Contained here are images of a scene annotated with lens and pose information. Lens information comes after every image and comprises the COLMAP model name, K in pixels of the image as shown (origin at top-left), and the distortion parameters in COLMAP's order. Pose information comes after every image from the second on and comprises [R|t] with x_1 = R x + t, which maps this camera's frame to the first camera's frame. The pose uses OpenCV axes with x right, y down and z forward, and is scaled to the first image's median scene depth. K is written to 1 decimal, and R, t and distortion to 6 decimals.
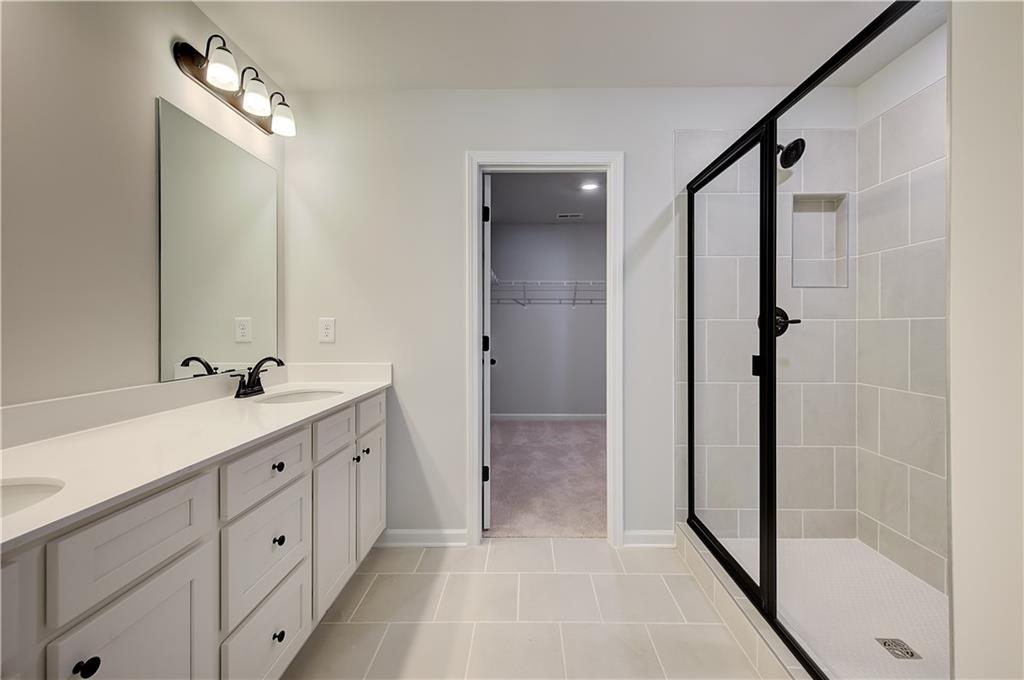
lens RADIAL K [[413.1, 0, 510.8], [0, 413.1, 329.3], [0, 0, 1]] dist [0.007635, 0.000536]
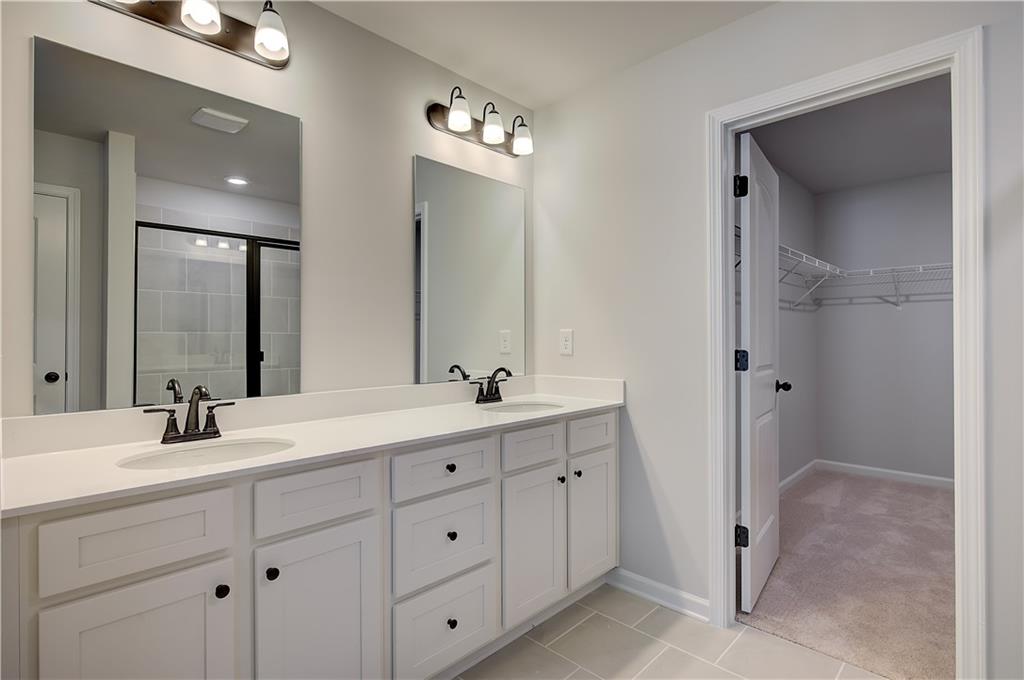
lens RADIAL K [[483.0, 0, 538.9], [0, 483.0, 338.2], [0, 0, 1]] dist [0.000895, -0.000316]
pose [[0.744091, -0.002077, -0.668075, 0.263227], [-0.000975, 0.999991, -0.004196, -0.003174], [0.668078, 0.003773, 0.744082, 0.116659]]
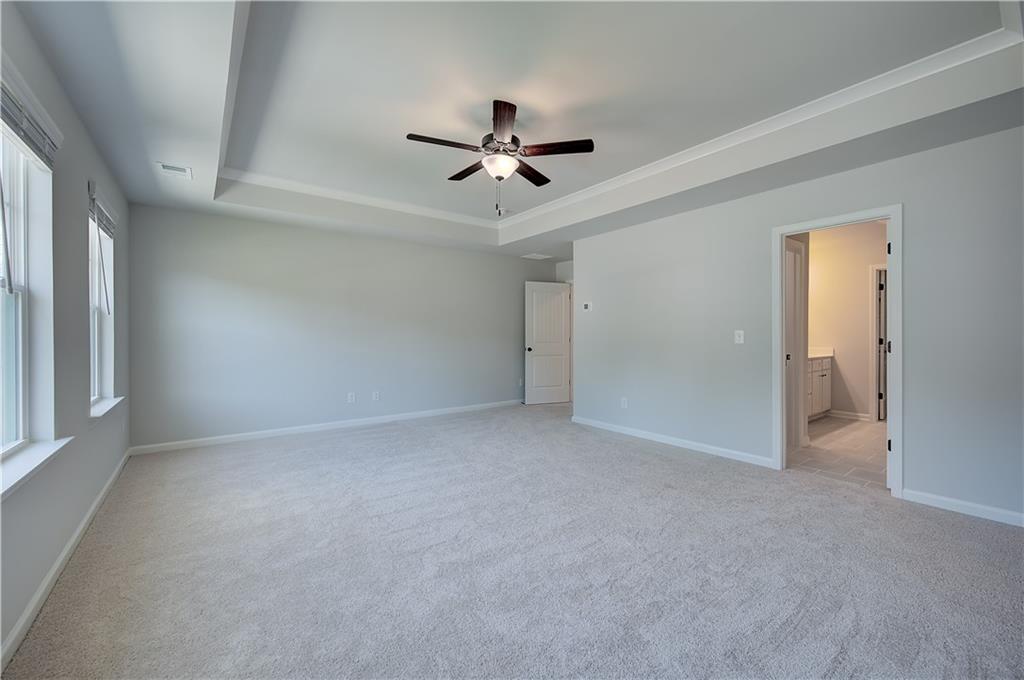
lens RADIAL K [[413.1, 0, 514.1], [0, 413.1, 337.1], [0, 0, 1]] dist [0.007635, 0.000536]
pose [[0.591831, 0.003293, -0.806055, 0.662084], [0.000921, 0.999988, 0.004762, -0.005156], [0.806062, -0.003561, 0.591821, -2.283297]]
